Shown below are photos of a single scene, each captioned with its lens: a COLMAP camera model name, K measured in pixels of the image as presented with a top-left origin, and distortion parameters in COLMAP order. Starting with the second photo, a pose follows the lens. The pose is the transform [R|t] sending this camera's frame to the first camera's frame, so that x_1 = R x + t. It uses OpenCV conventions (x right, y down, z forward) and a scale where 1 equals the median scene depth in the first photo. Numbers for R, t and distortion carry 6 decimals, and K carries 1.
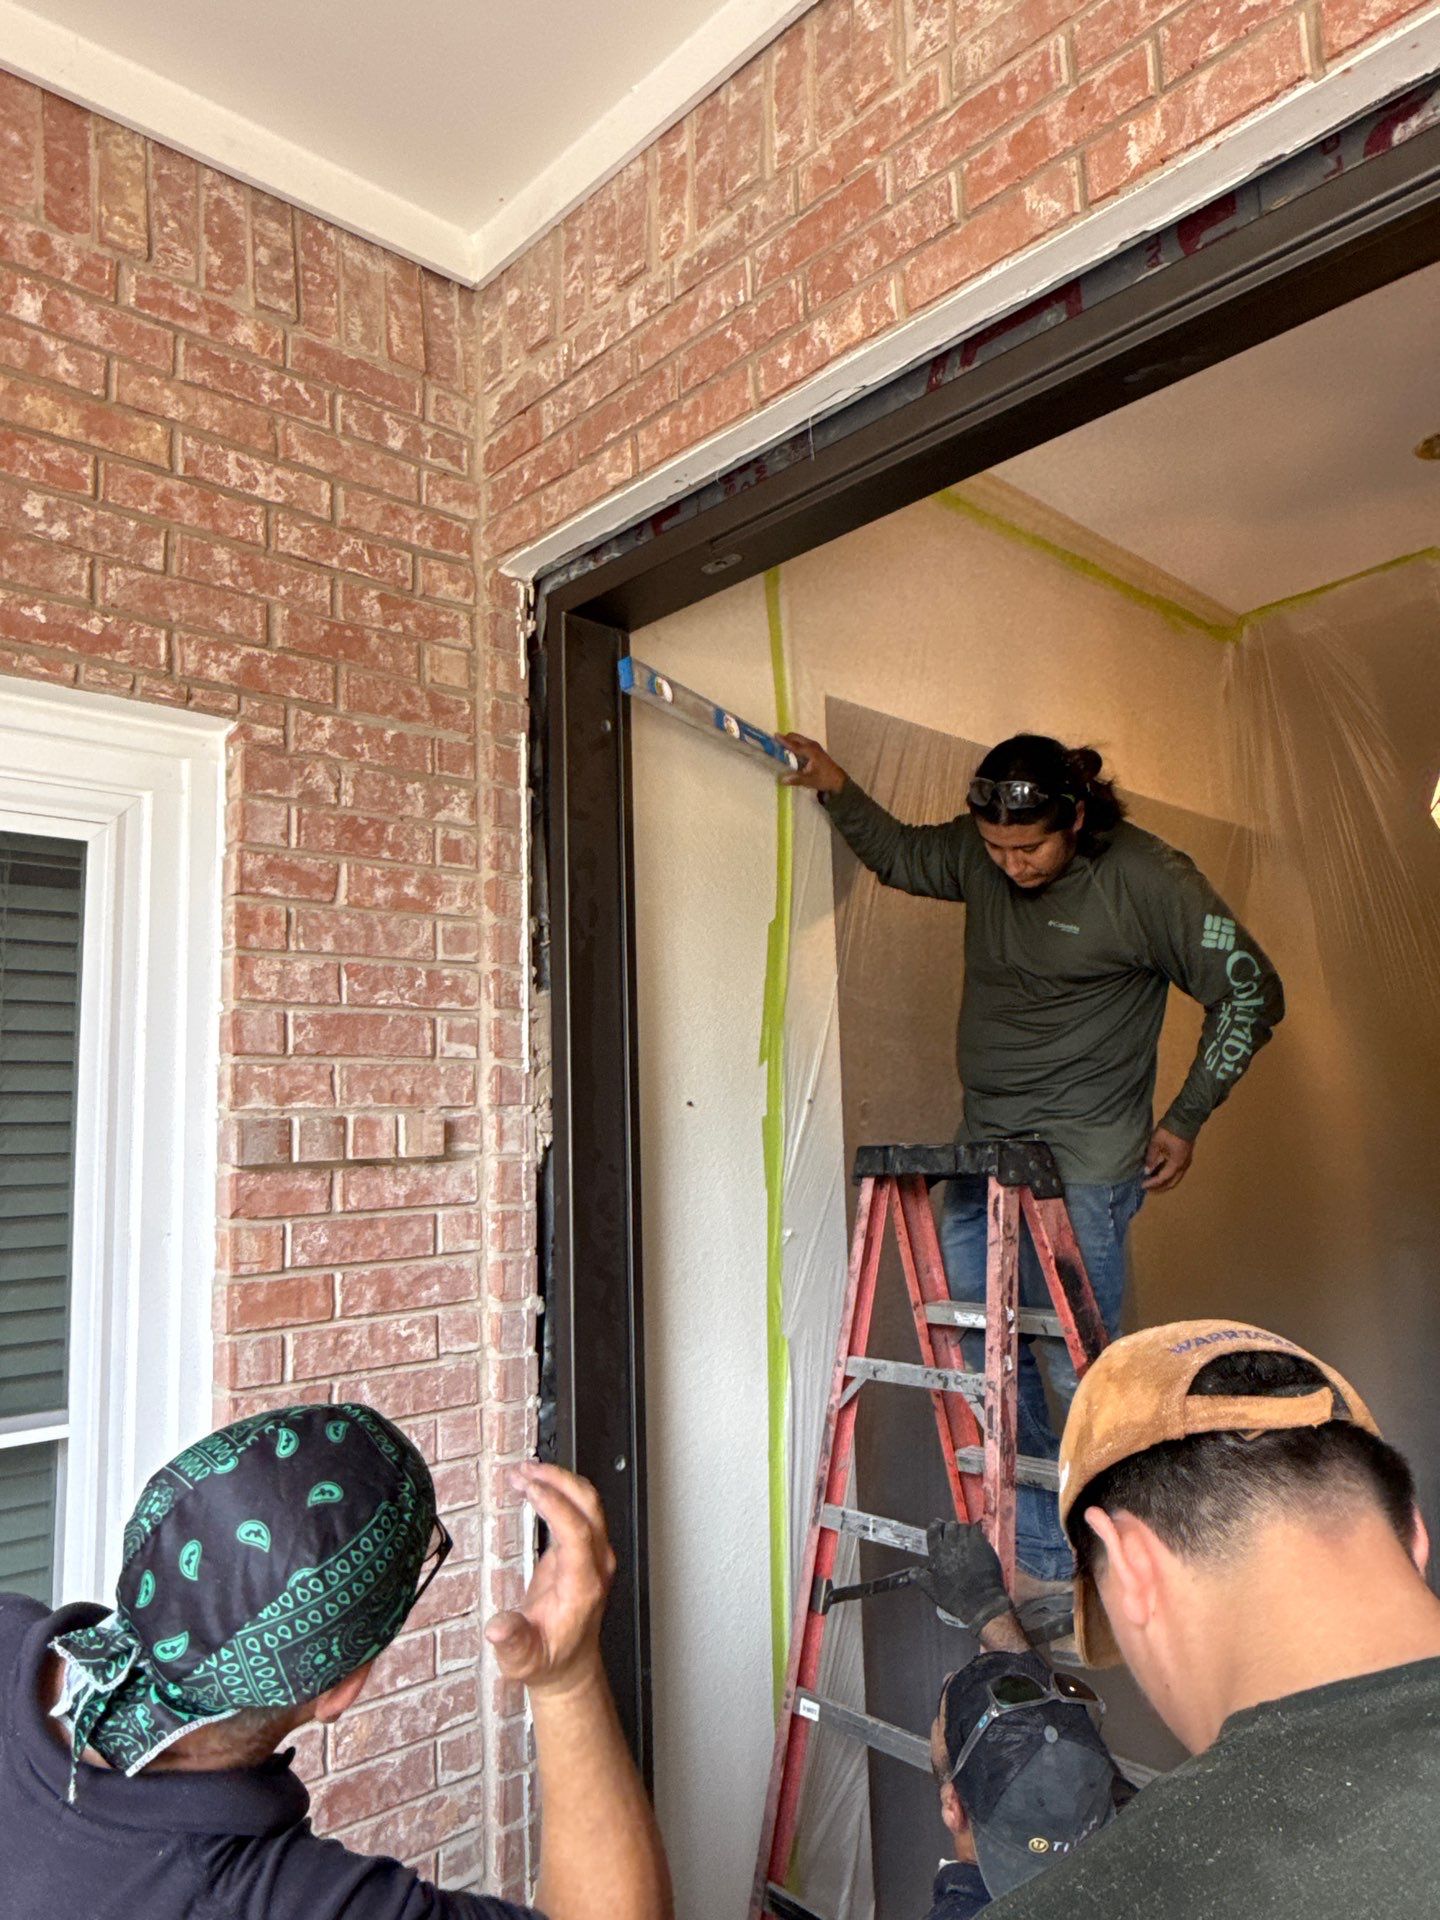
lens RADIAL K [[1298.3, 0, 724.8], [0, 1298.3, 958.7], [0, 0, 1]] dist [0.002672, -0.005471]
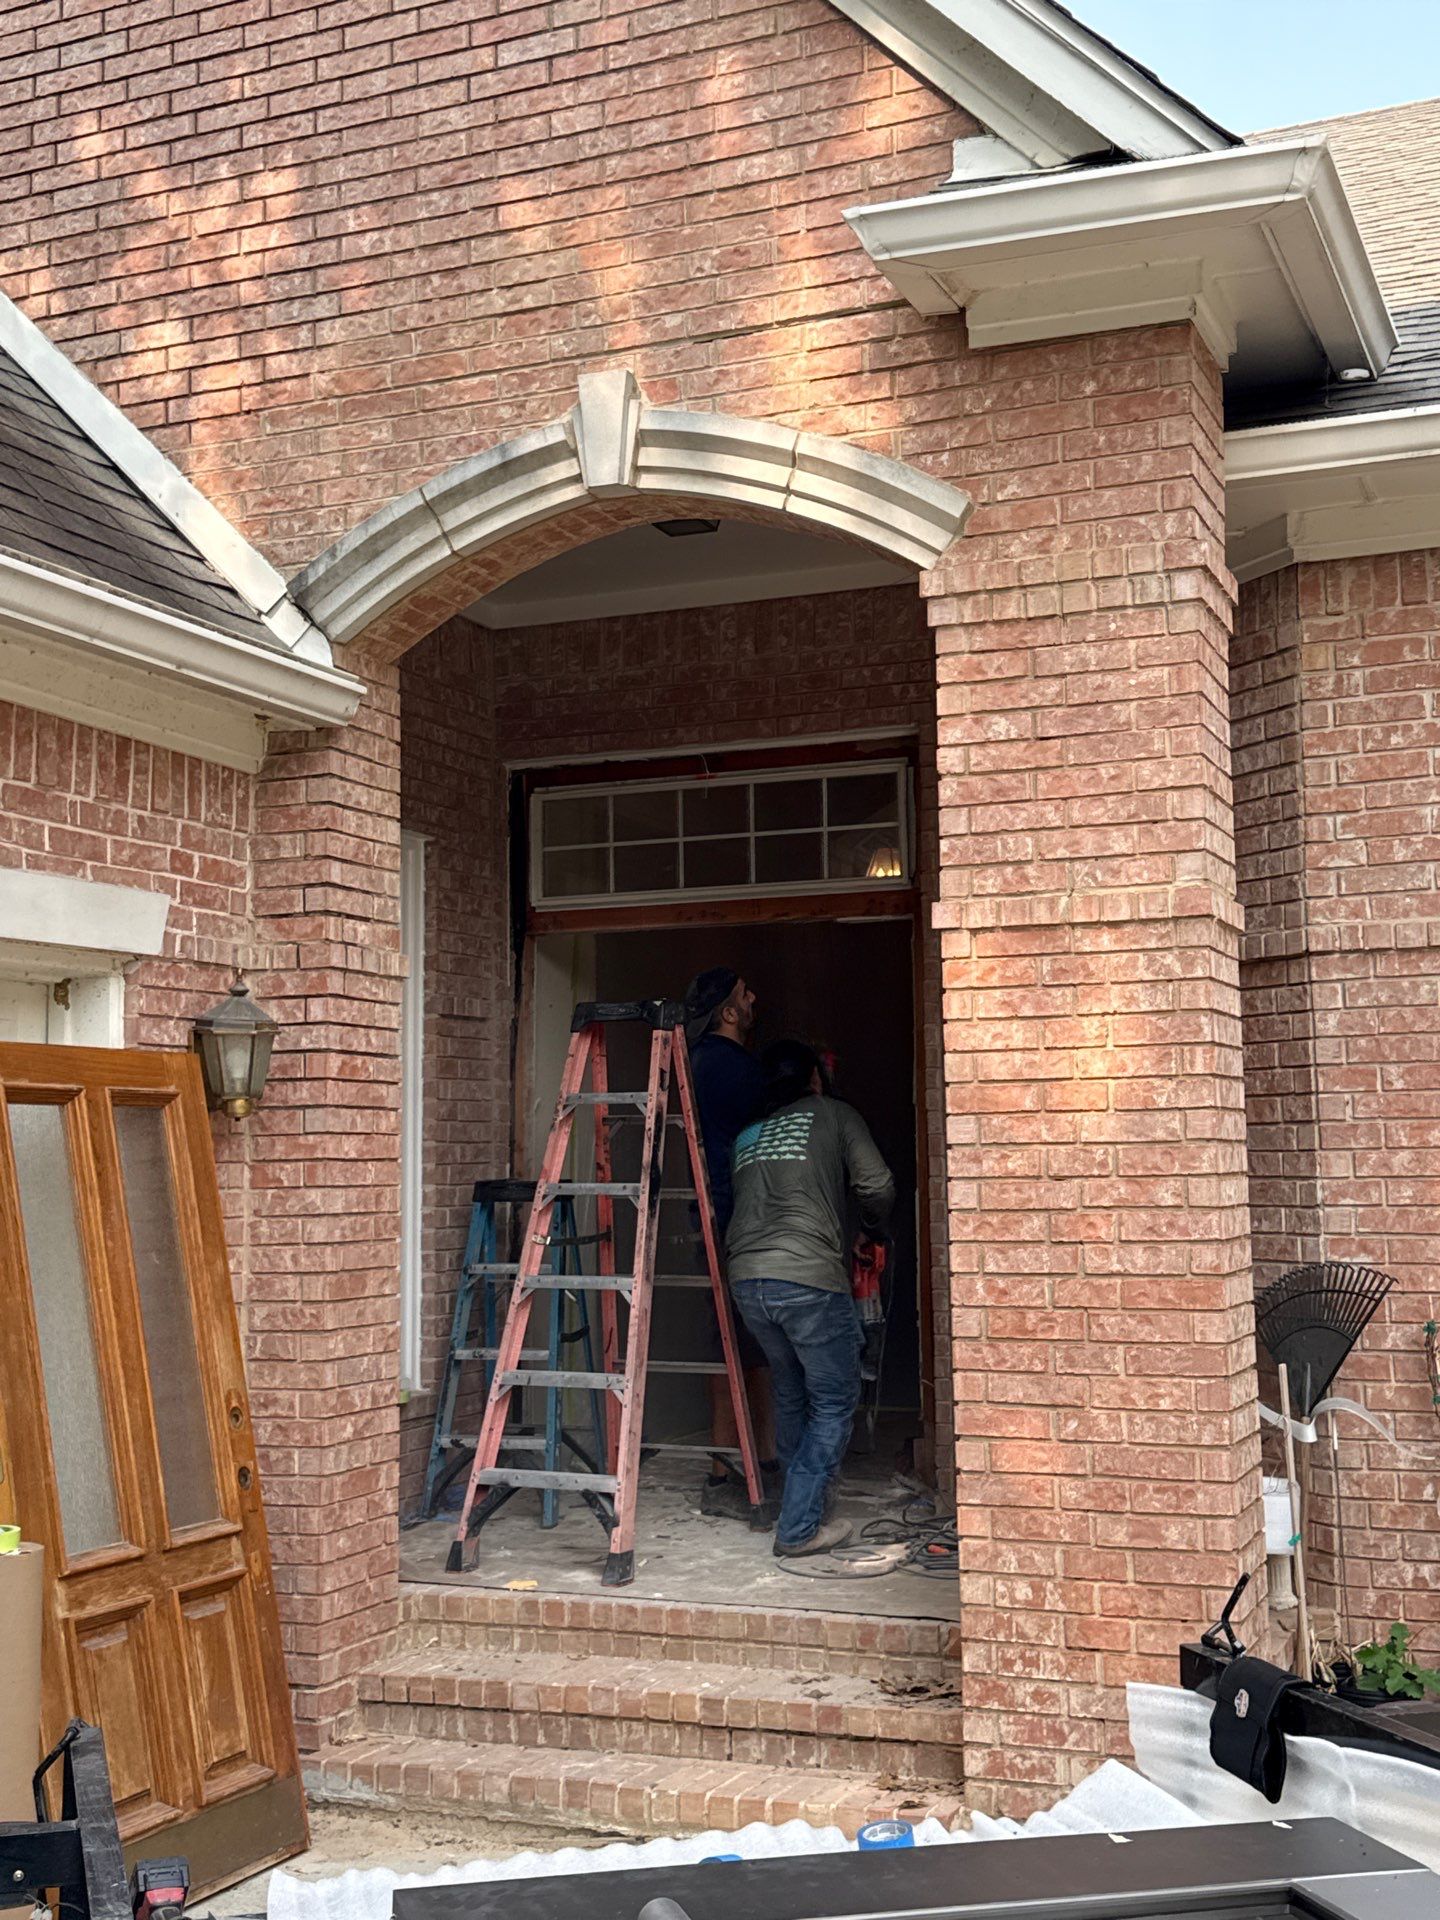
lens RADIAL K [[2240.7, 0, 727.5], [0, 2240.7, 932.3], [0, 0, 1]] dist [0.064968, 0.000000]
pose [[0.908769, 0.063413, 0.412453, -1.632244], [-0.071130, 0.997461, 0.003367, -0.056754], [-0.411192, -0.032398, 0.910973, -3.155584]]
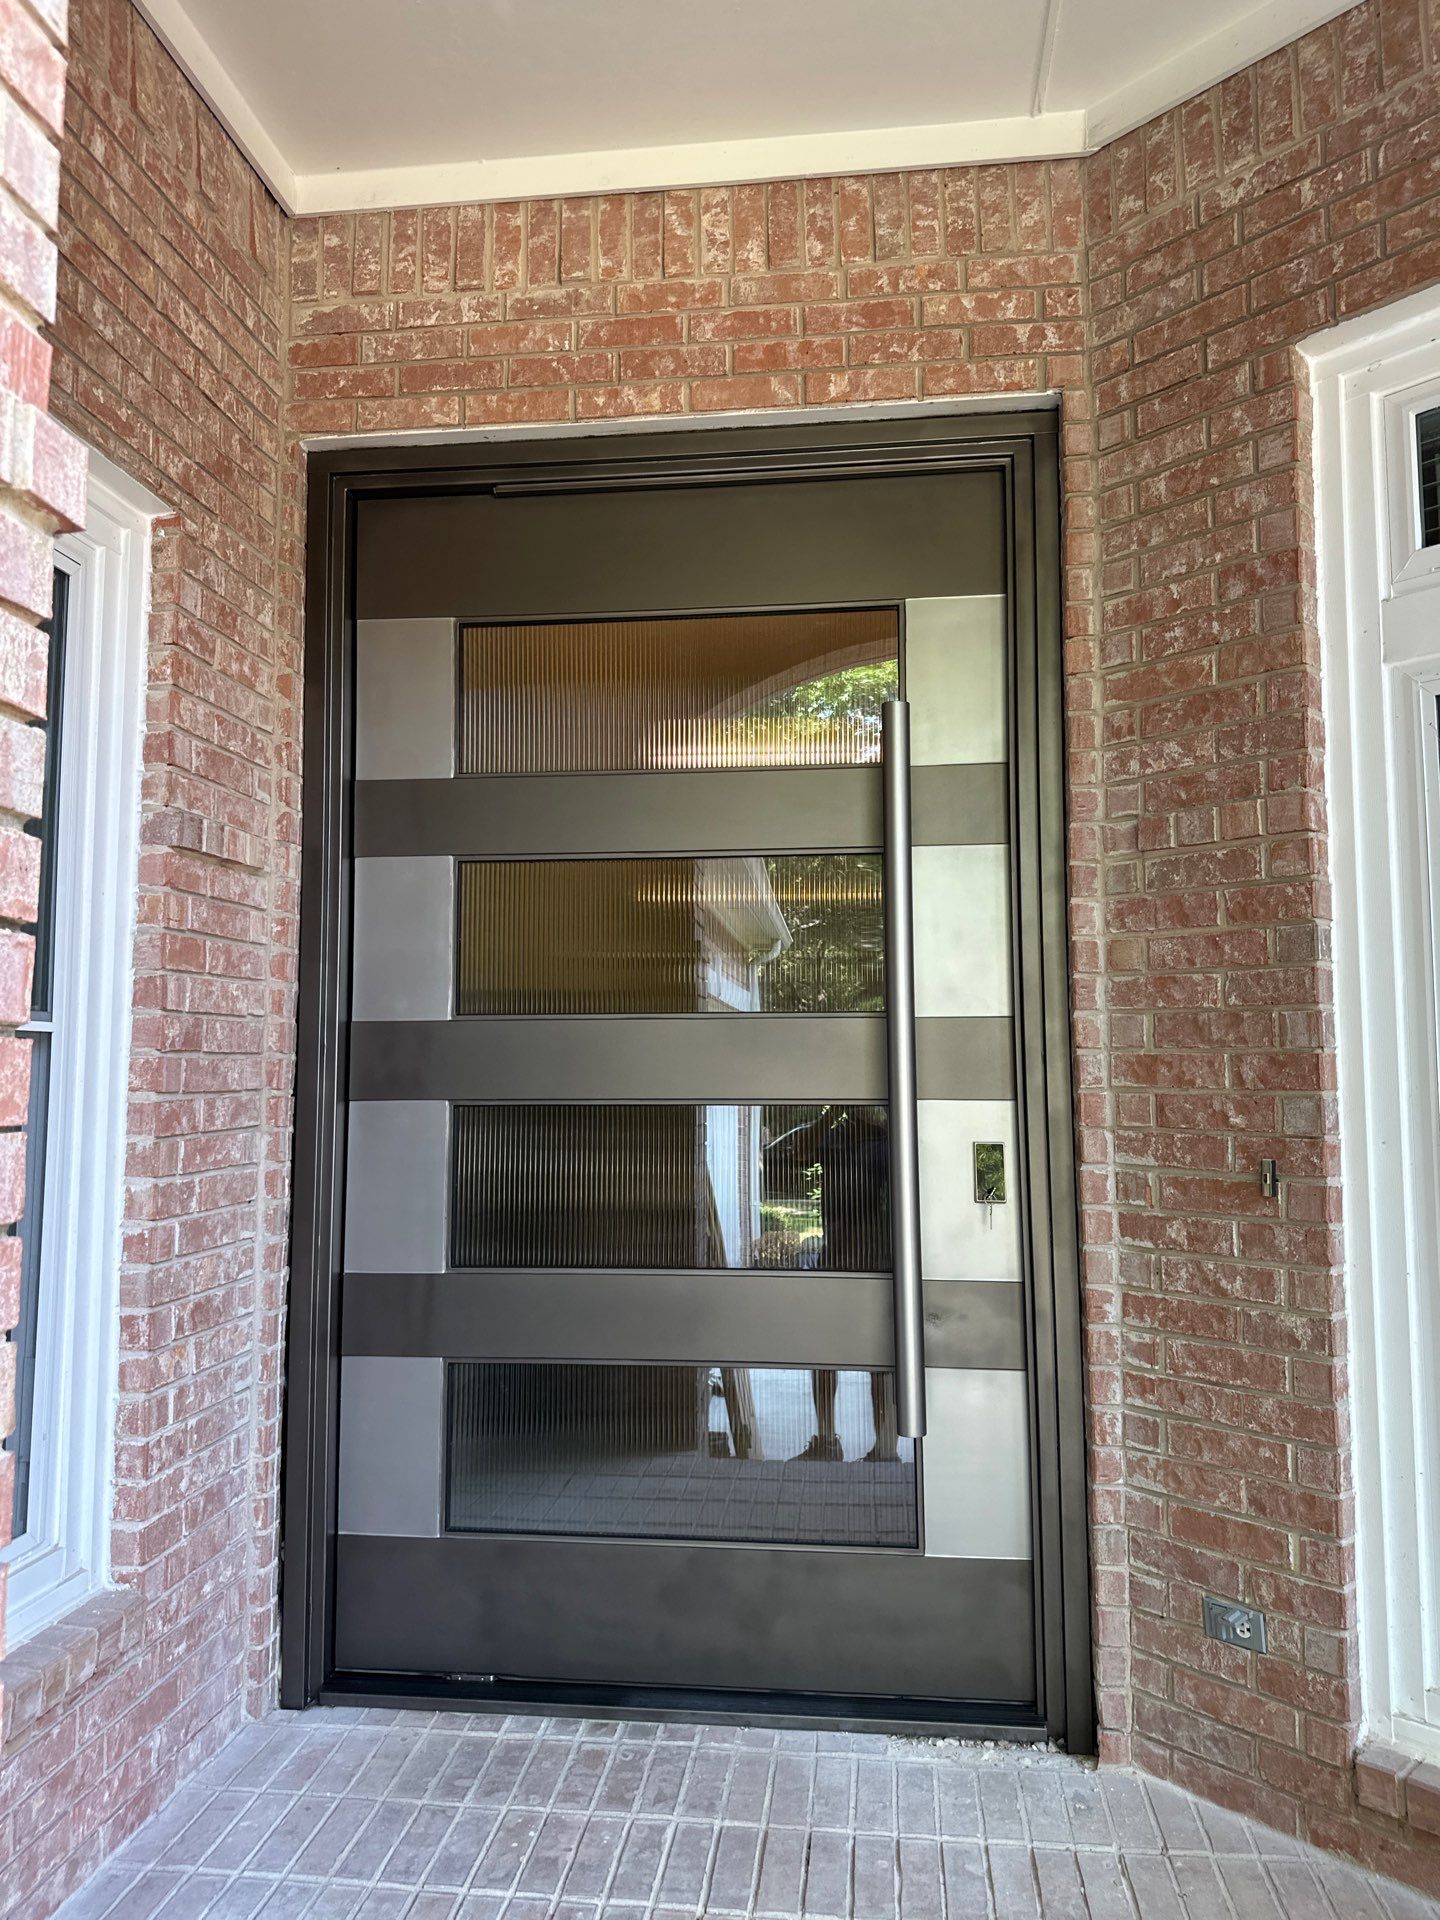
lens RADIAL K [[1338.6, 0, 699.9], [0, 1338.6, 945.5], [0, 0, 1]] dist [0.009970, -0.023119]
pose [[0.771733, 0.087187, 0.629941, -0.780681], [-0.107319, 0.994206, -0.006128, 0.201243], [-0.626825, -0.062876, 0.776619, -0.398691]]
